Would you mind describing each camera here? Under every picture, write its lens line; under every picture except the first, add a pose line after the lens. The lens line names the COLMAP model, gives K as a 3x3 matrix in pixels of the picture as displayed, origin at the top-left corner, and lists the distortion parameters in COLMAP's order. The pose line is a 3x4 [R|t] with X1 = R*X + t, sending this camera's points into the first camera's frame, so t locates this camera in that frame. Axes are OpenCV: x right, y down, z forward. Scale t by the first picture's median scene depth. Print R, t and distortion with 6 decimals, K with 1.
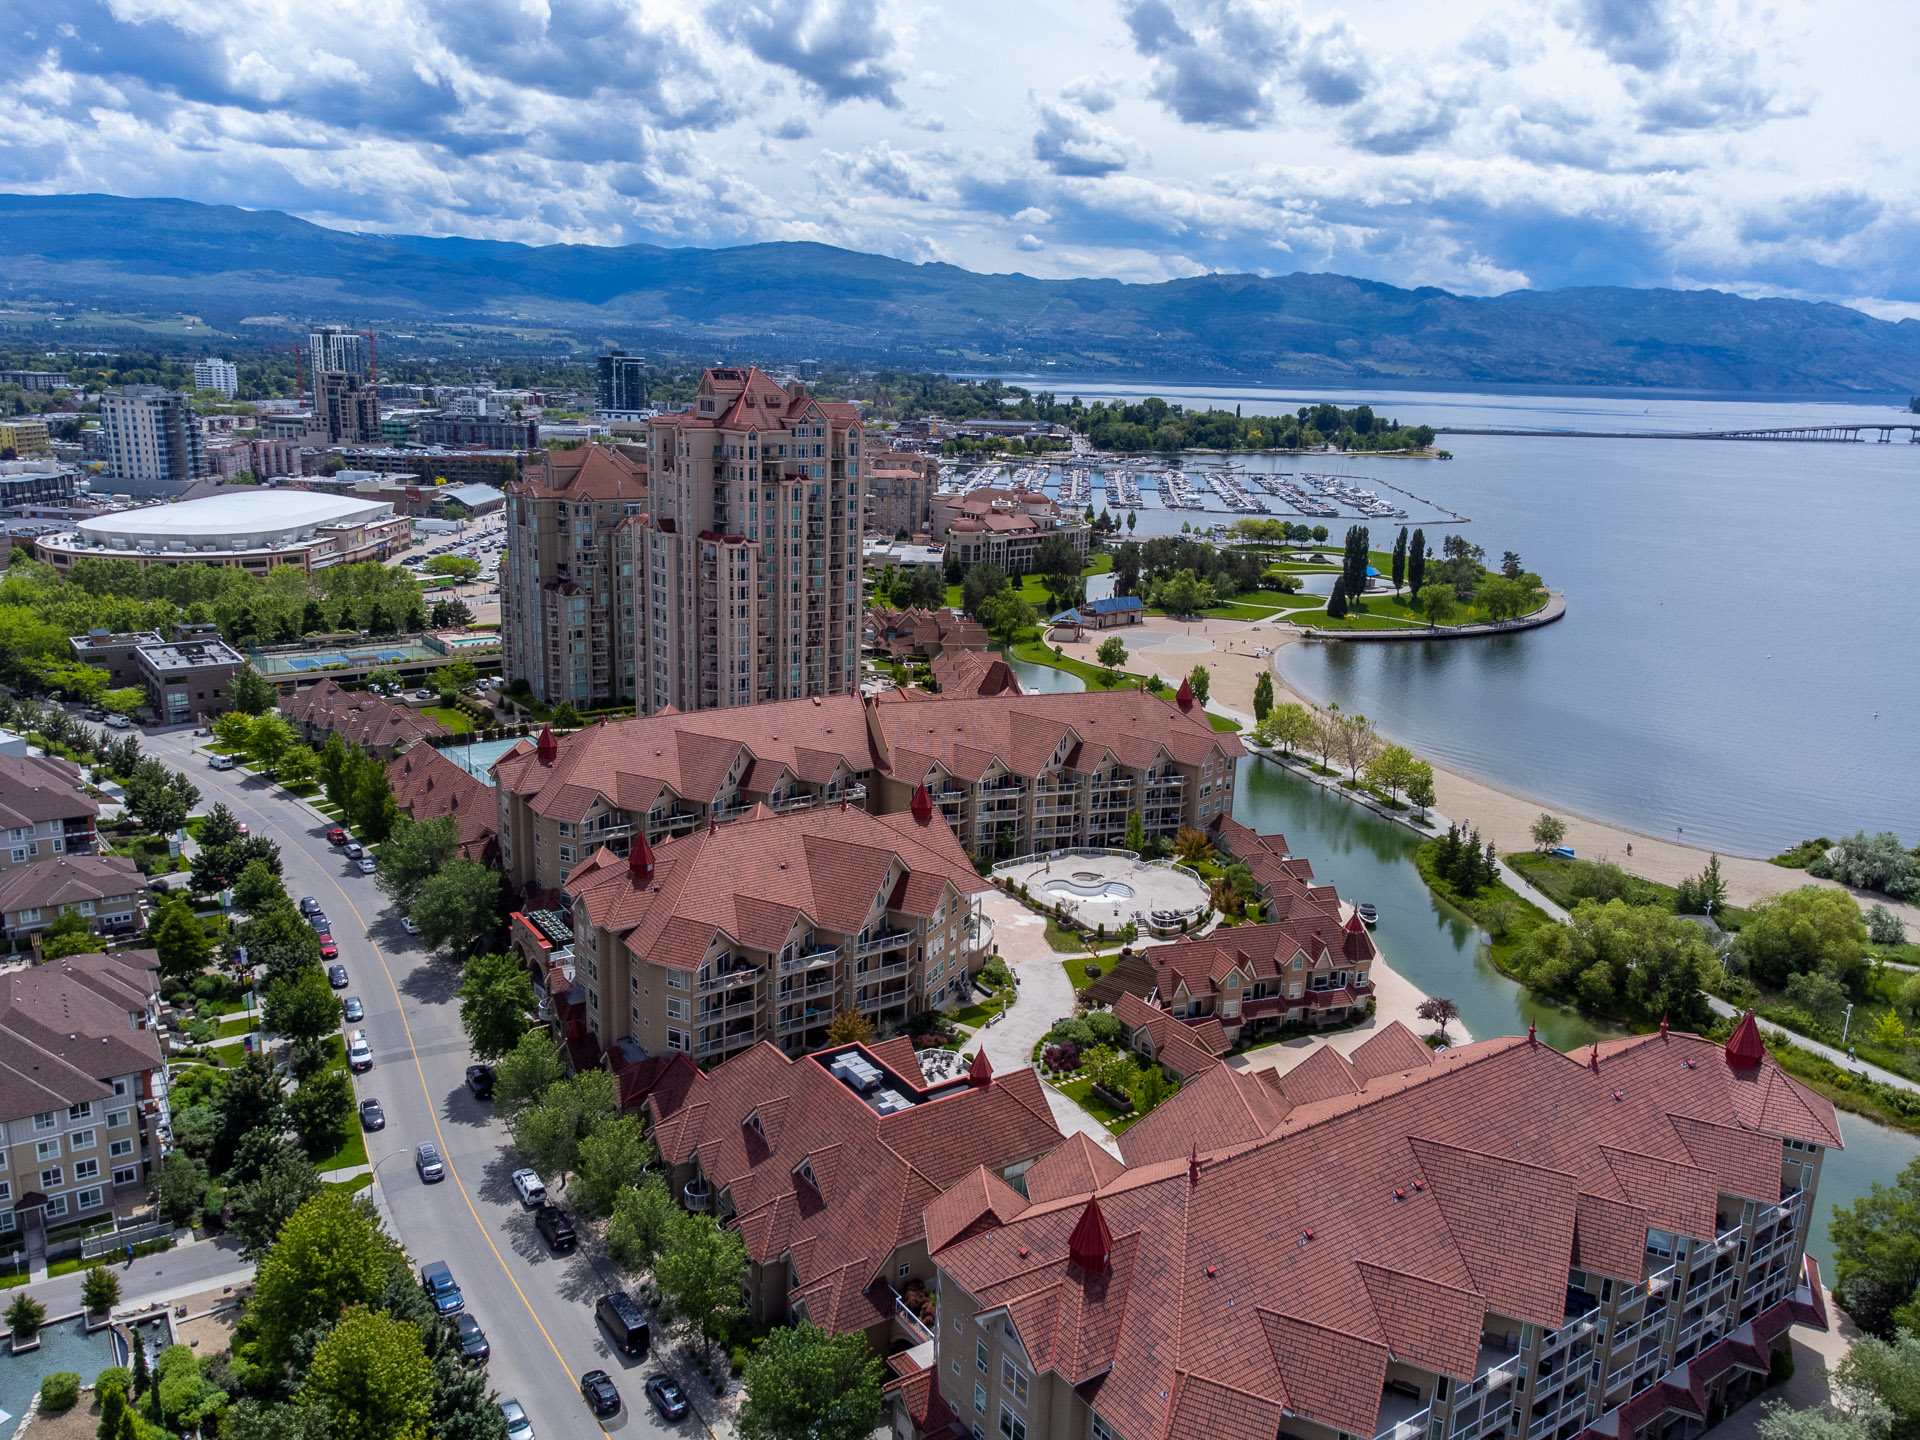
lens RADIAL K [[1437.7, 0, 954.1], [0, 1437.7, 732.3], [0, 0, 1]] dist [0.005863, 0.041527]
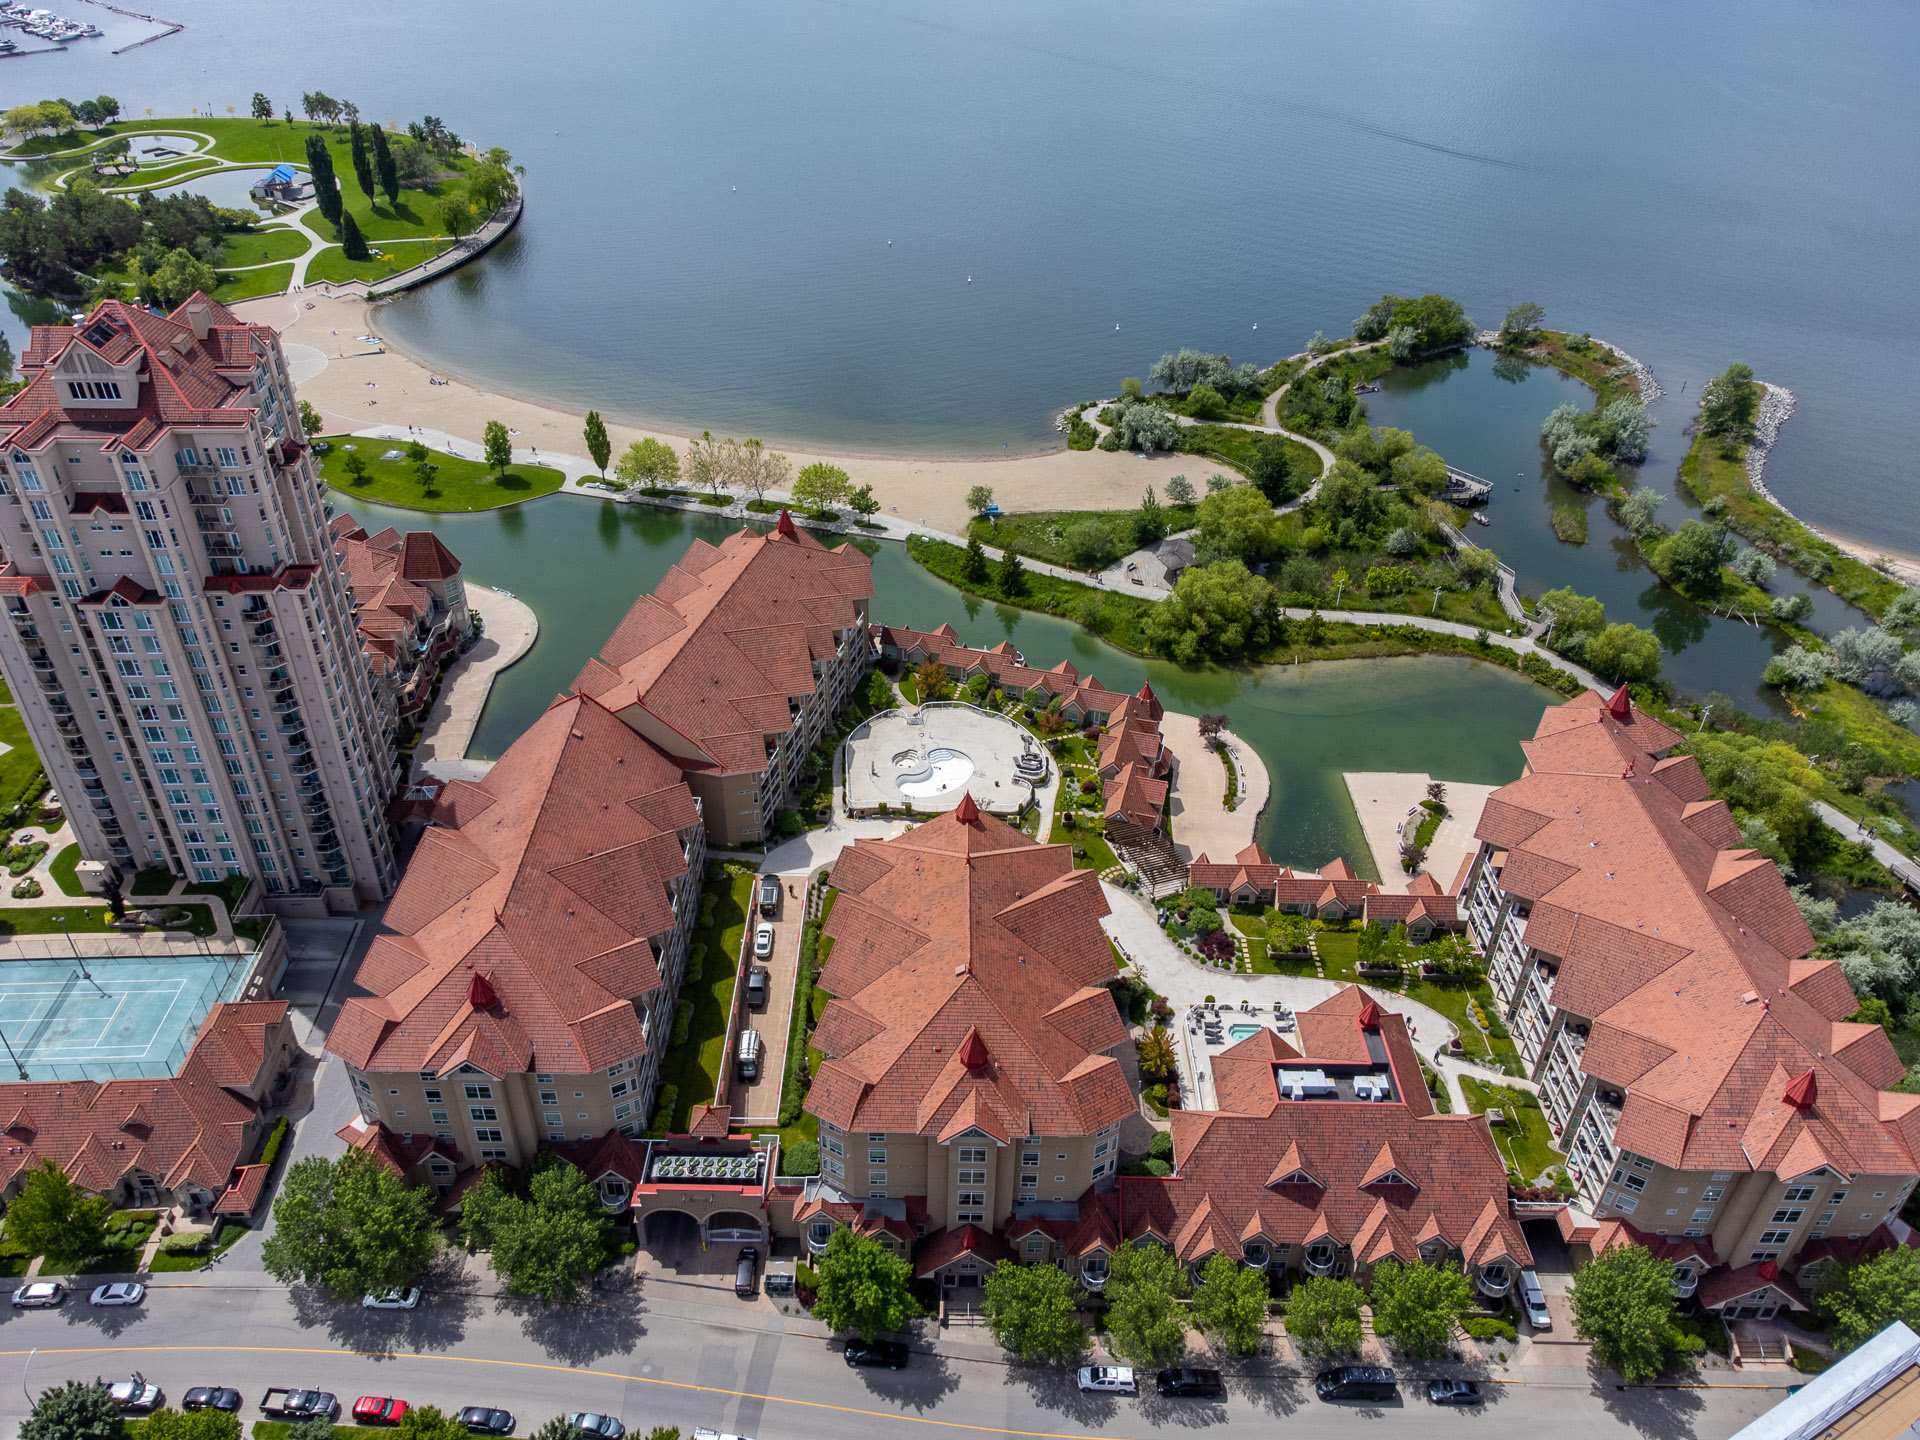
lens RADIAL K [[1437.7, 0, 954.1], [0, 1437.7, 732.3], [0, 0, 1]] dist [0.005863, 0.041527]
pose [[0.574355, -0.501364, 0.647109, -0.456870], [0.212508, 0.854719, 0.473599, -0.332252], [-0.790542, -0.134498, 0.597456, 0.319185]]
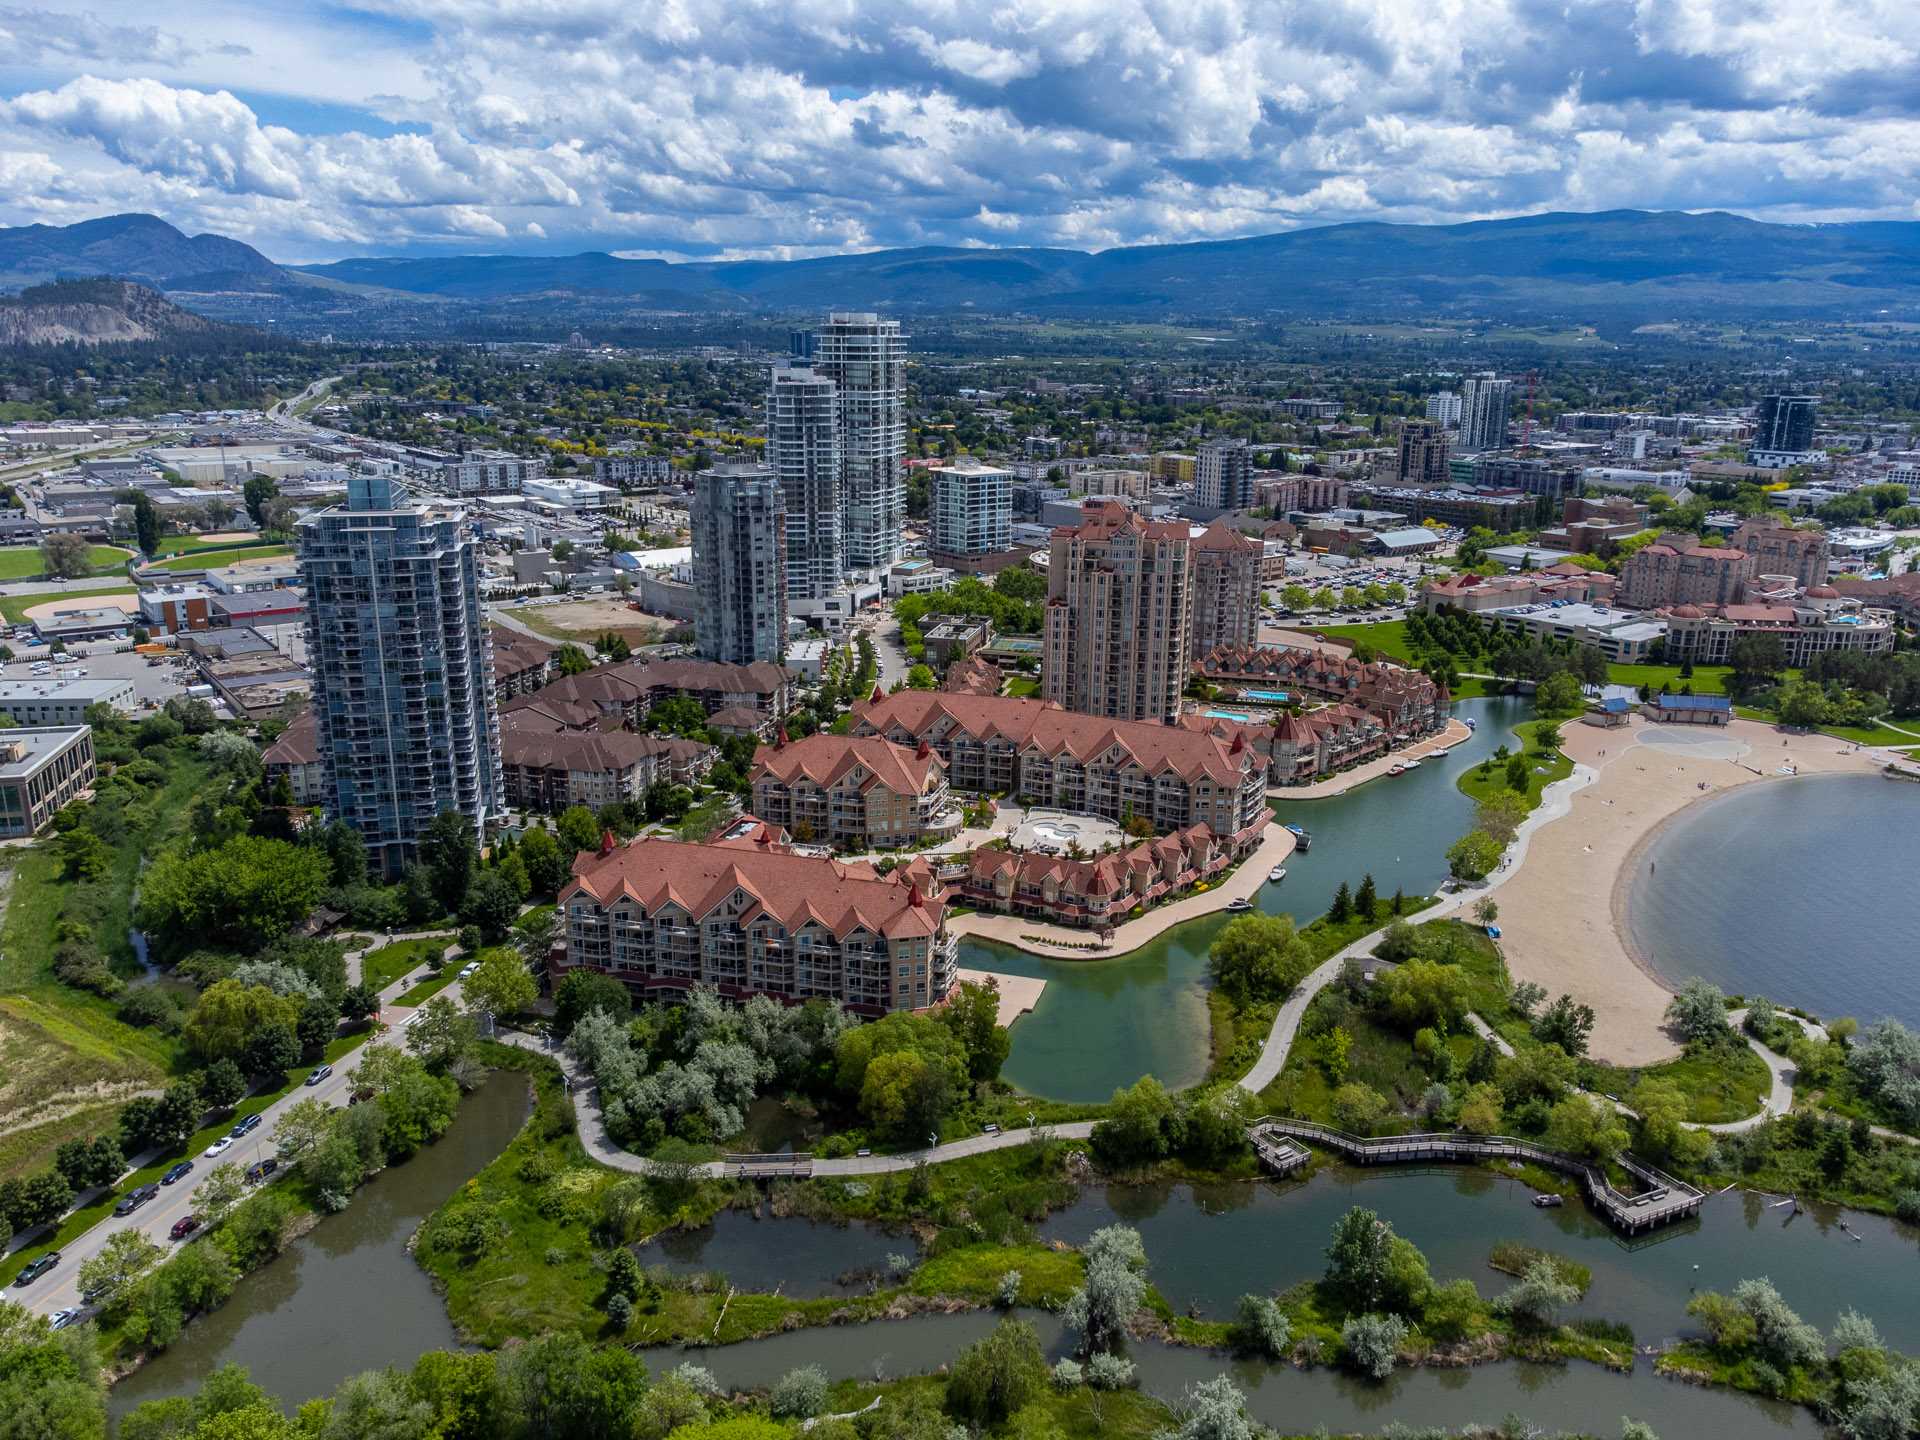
lens RADIAL K [[1437.7, 0, 954.1], [0, 1437.7, 732.3], [0, 0, 1]] dist [0.005863, 0.041527]
pose [[0.625472, 0.186160, -0.757714, 1.081800], [-0.186132, 0.978683, 0.086802, -0.108875], [0.757720, 0.086743, 0.646789, -0.171473]]
